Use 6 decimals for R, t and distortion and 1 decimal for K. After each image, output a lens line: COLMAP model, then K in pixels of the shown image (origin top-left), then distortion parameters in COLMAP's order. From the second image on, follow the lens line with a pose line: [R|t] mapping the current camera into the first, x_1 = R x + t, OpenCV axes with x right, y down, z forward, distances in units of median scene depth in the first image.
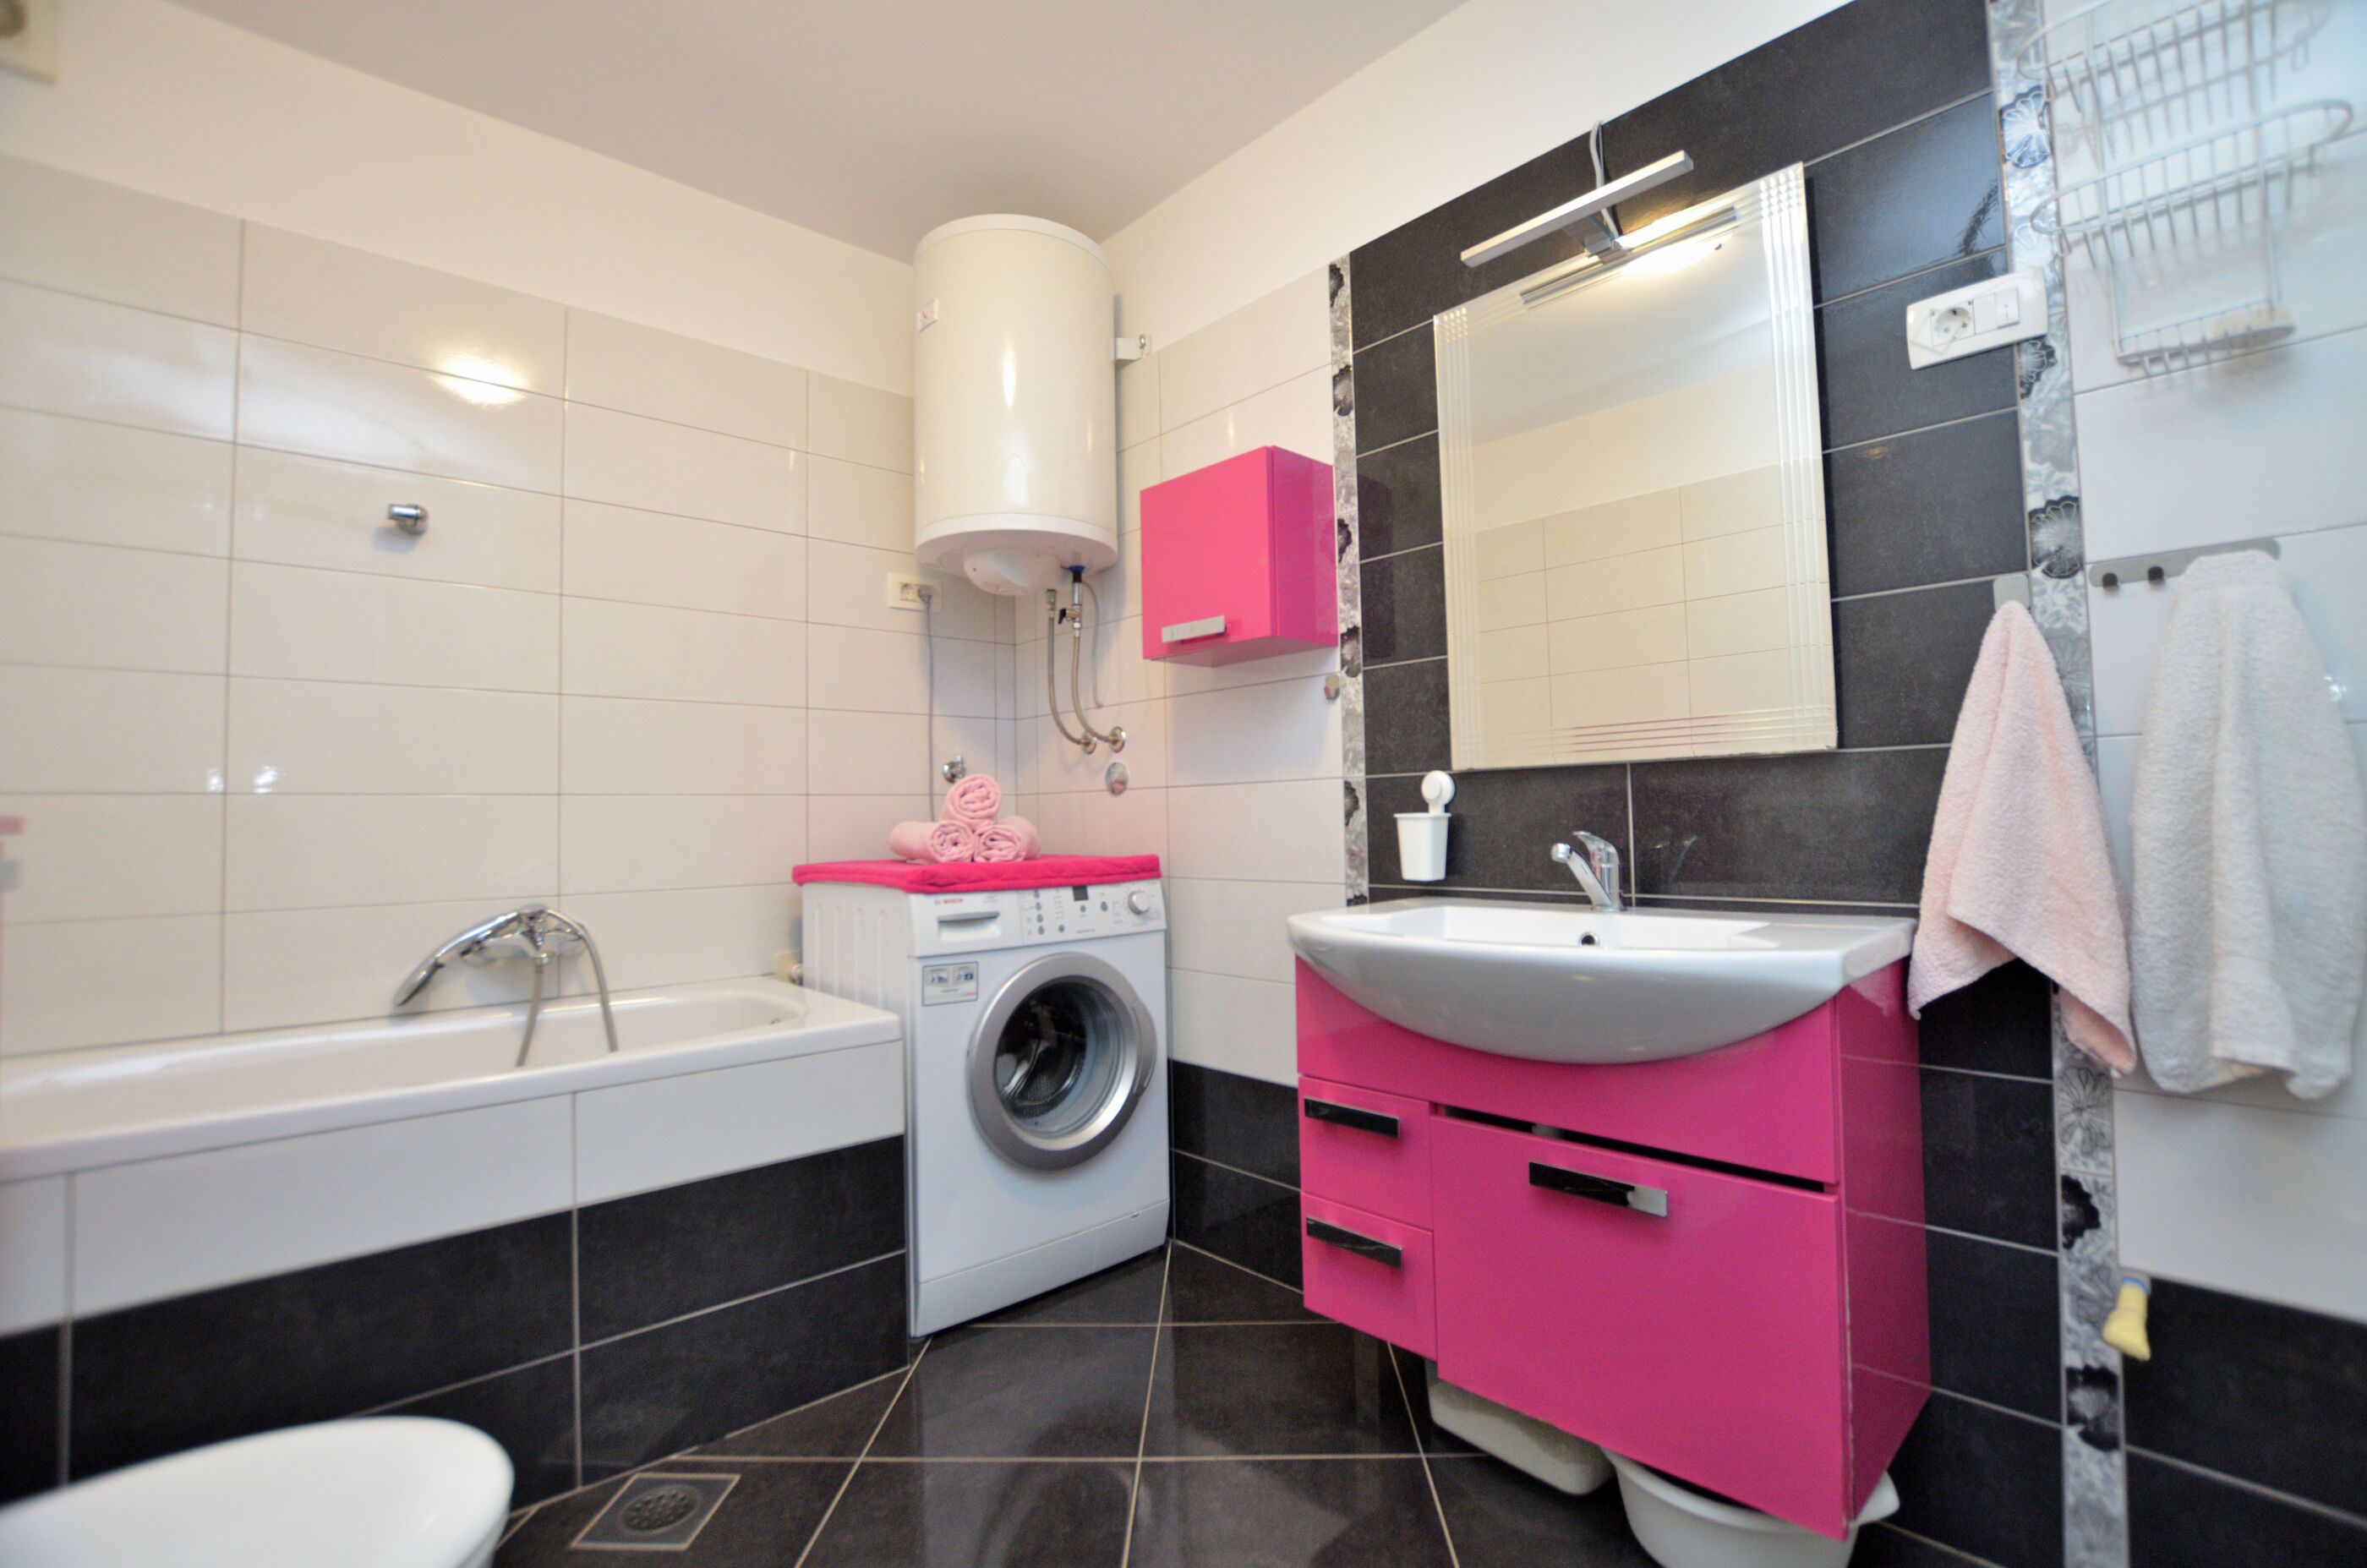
lens RADIAL K [[1043.6, 0, 1198.0], [0, 1043.6, 782.1], [0, 0, 1]] dist [-0.034260, 0.005866]
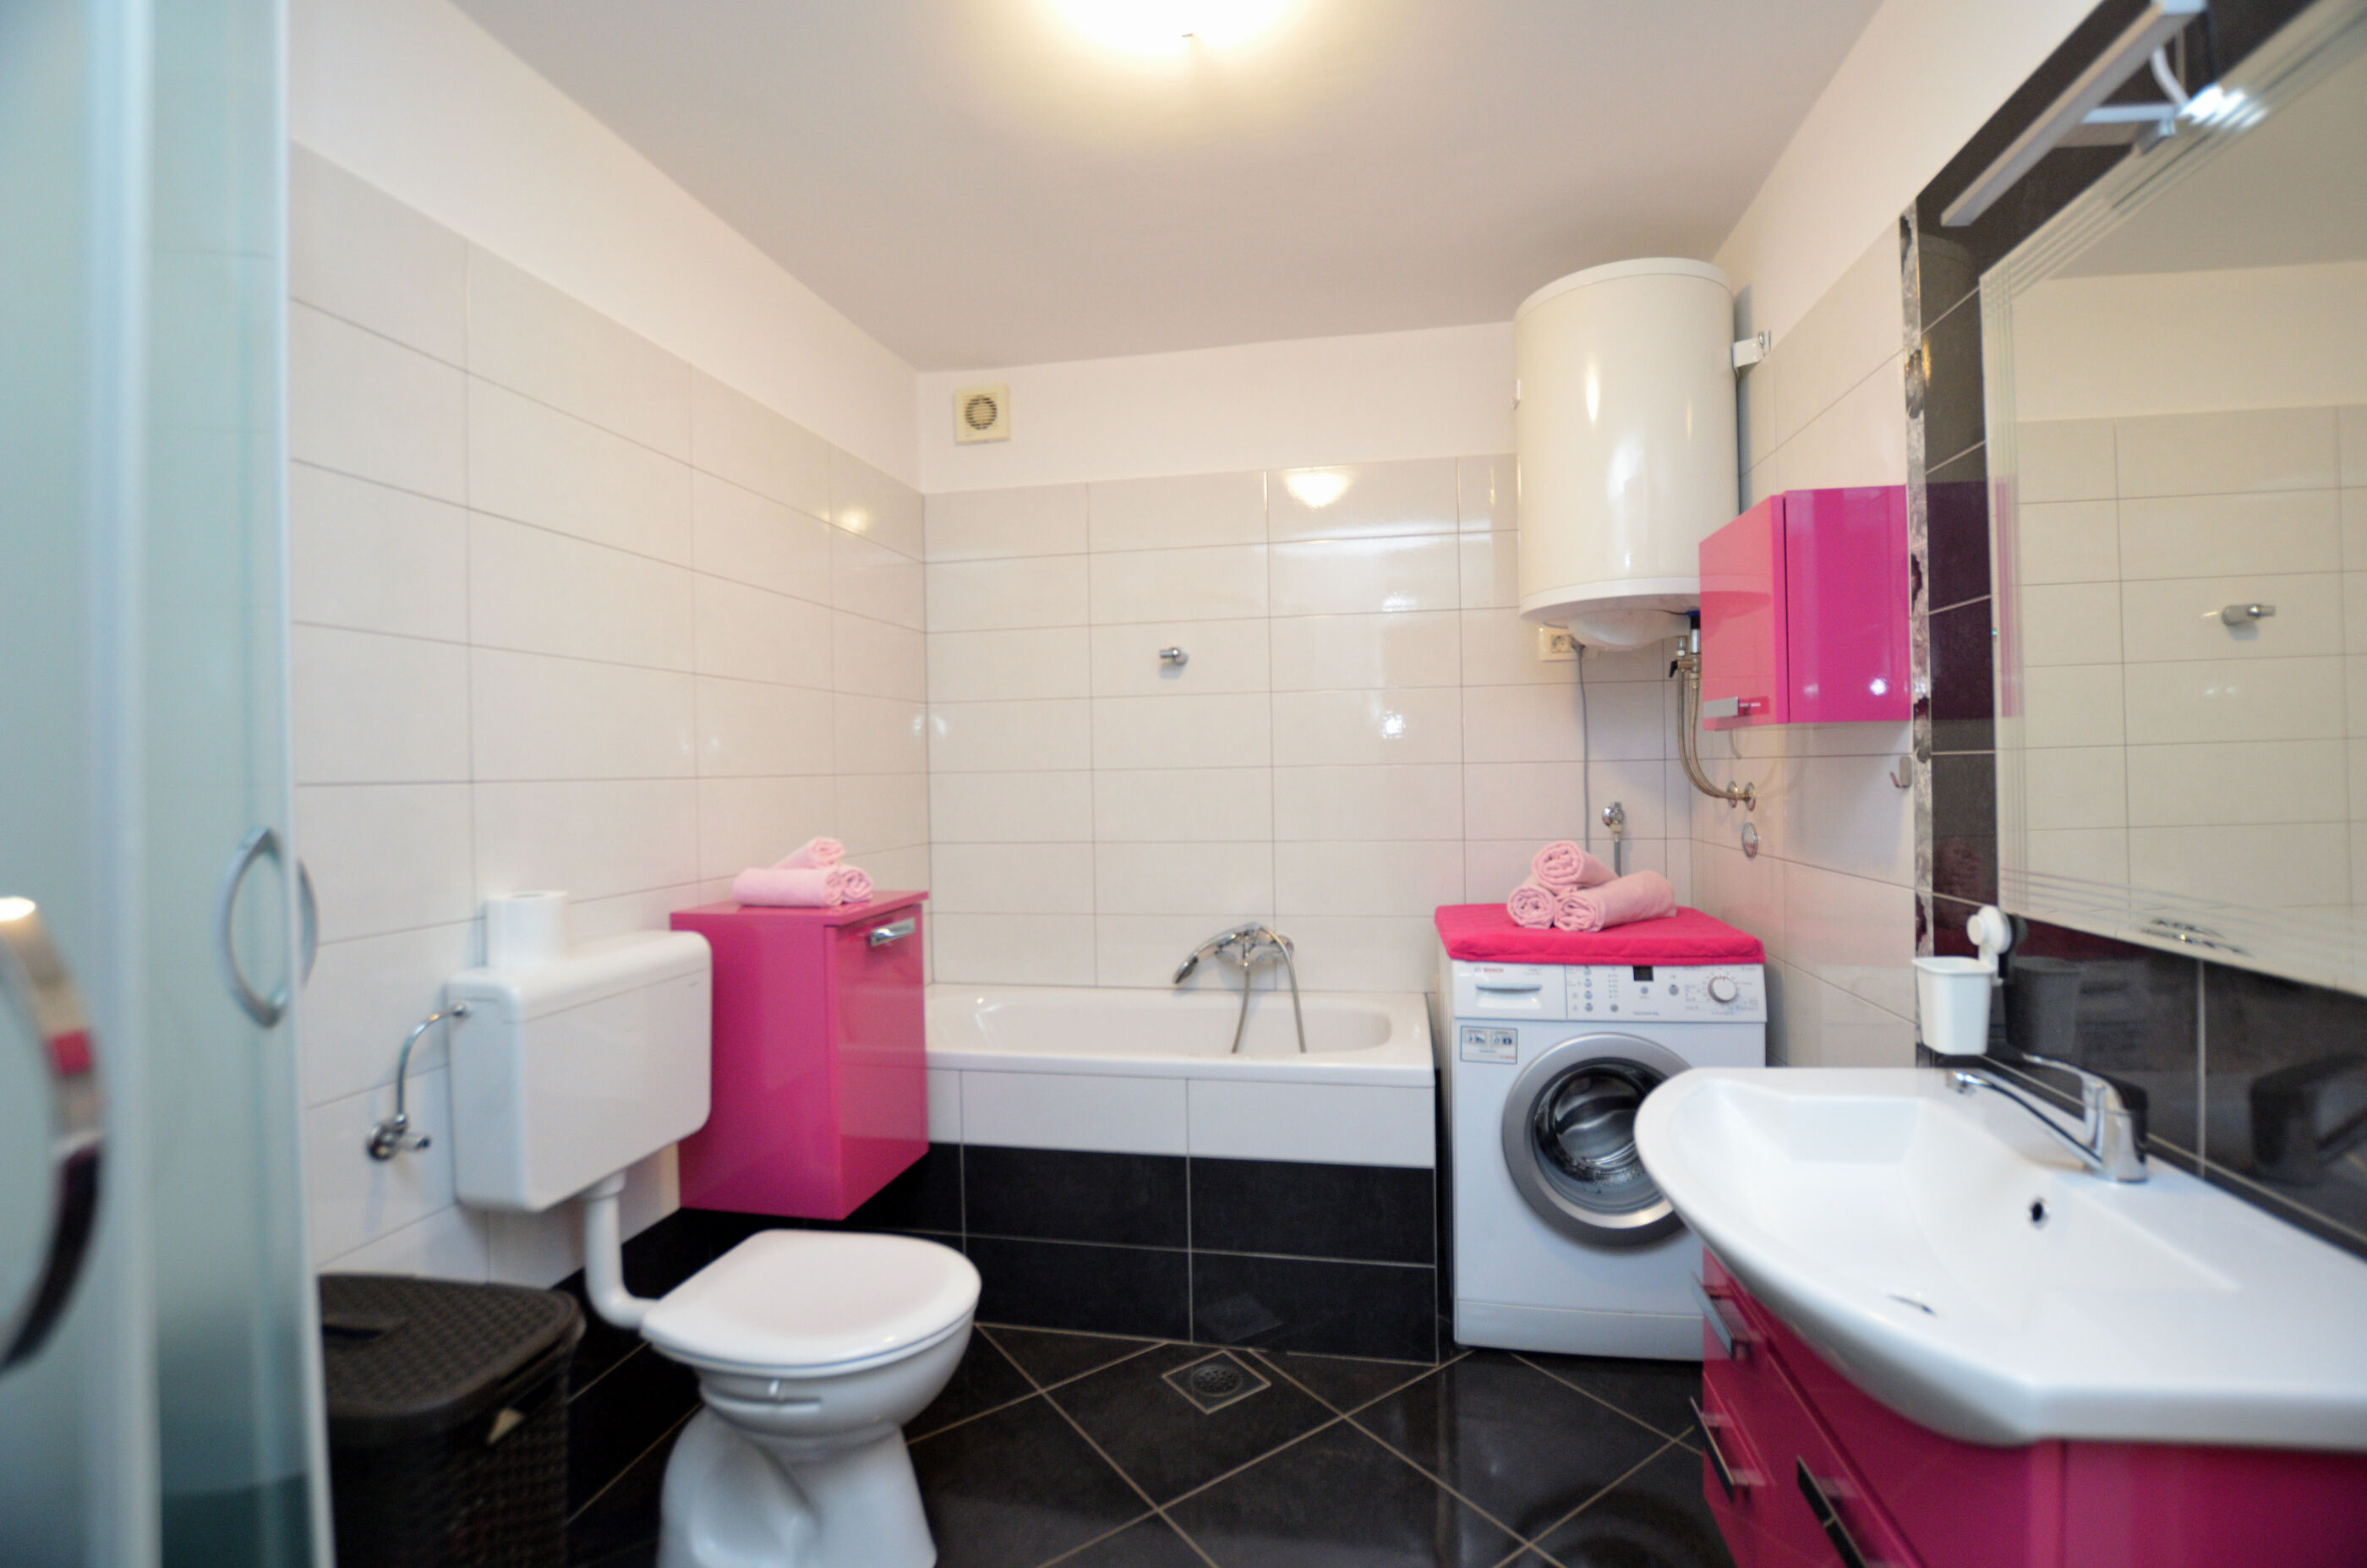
lens RADIAL K [[1043.6, 0, 1206.6], [0, 1043.6, 780.5], [0, 0, 1]] dist [-0.034260, 0.005866]
pose [[0.603499, 0.017267, -0.797177, 0.432548], [0.036251, 0.998138, 0.049064, -0.142904], [0.796539, -0.058509, 0.601749, 0.116063]]
